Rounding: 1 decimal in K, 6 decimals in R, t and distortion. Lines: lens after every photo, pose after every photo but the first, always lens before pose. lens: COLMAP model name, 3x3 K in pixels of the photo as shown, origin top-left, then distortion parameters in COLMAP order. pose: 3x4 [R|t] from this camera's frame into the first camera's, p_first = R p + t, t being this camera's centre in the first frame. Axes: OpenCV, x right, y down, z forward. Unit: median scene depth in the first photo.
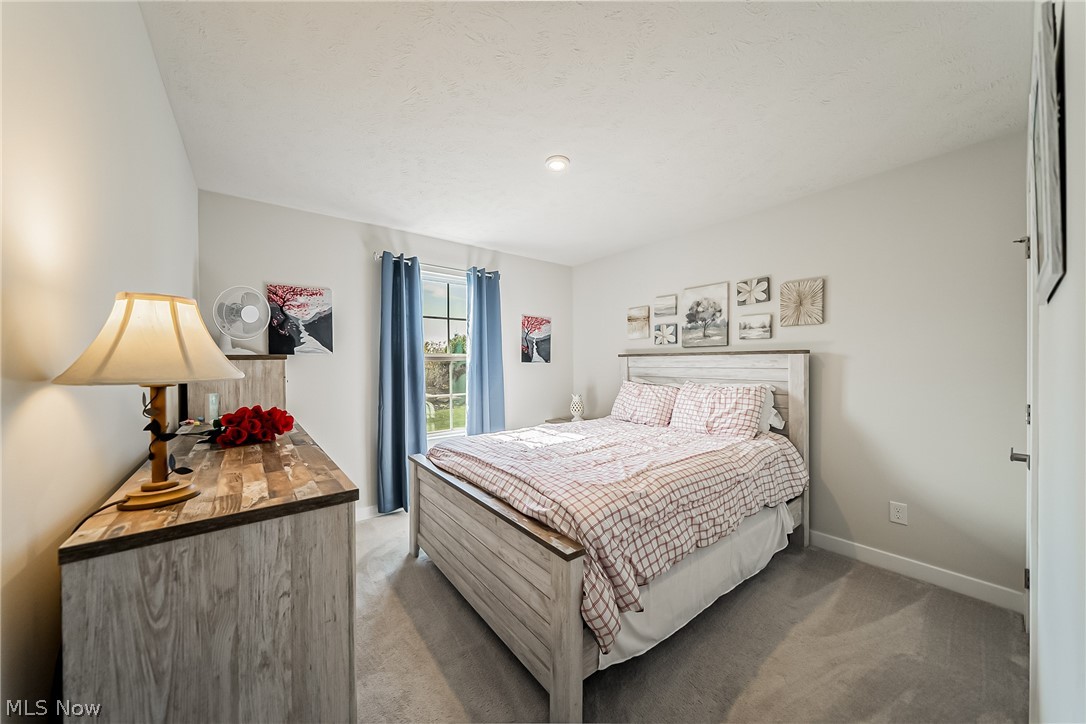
lens RADIAL K [[372.8, 0, 548.0], [0, 372.8, 363.2], [0, 0, 1]] dist [-0.001631, -0.000122]
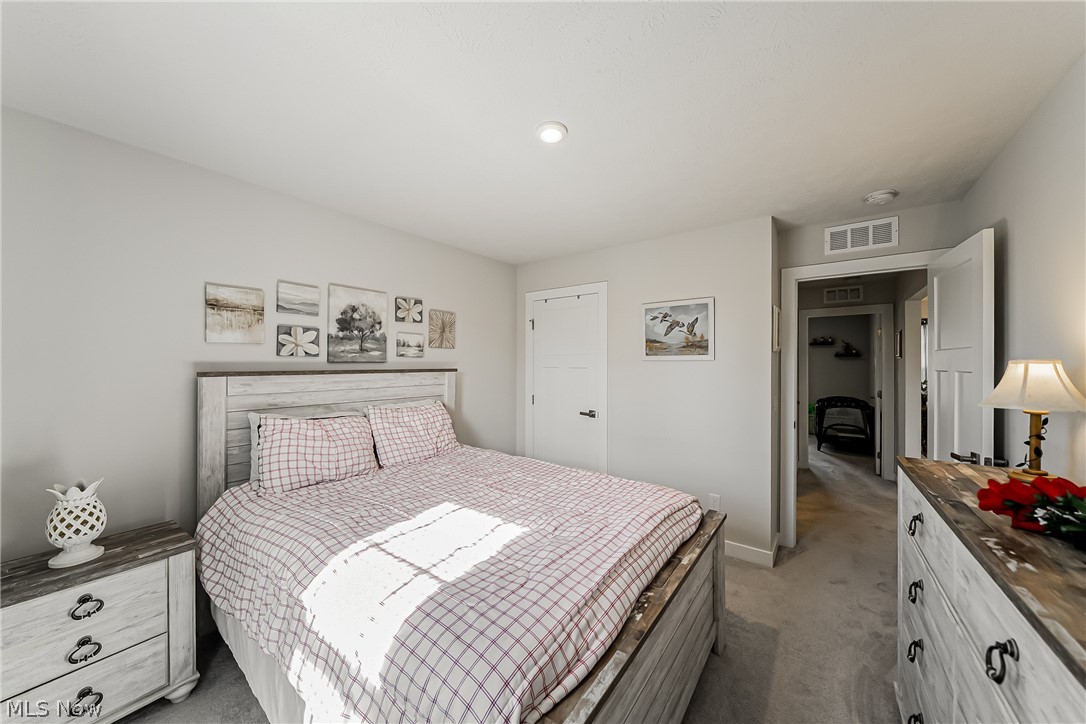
lens RADIAL K [[372.8, 0, 545.5], [0, 372.8, 362.8], [0, 0, 1]] dist [-0.001631, -0.000122]
pose [[-0.252888, 0.005375, 0.967481, -0.484525], [0.001383, 0.999986, -0.005194, -0.039340], [-0.967495, 0.000025, -0.252892, 0.819454]]
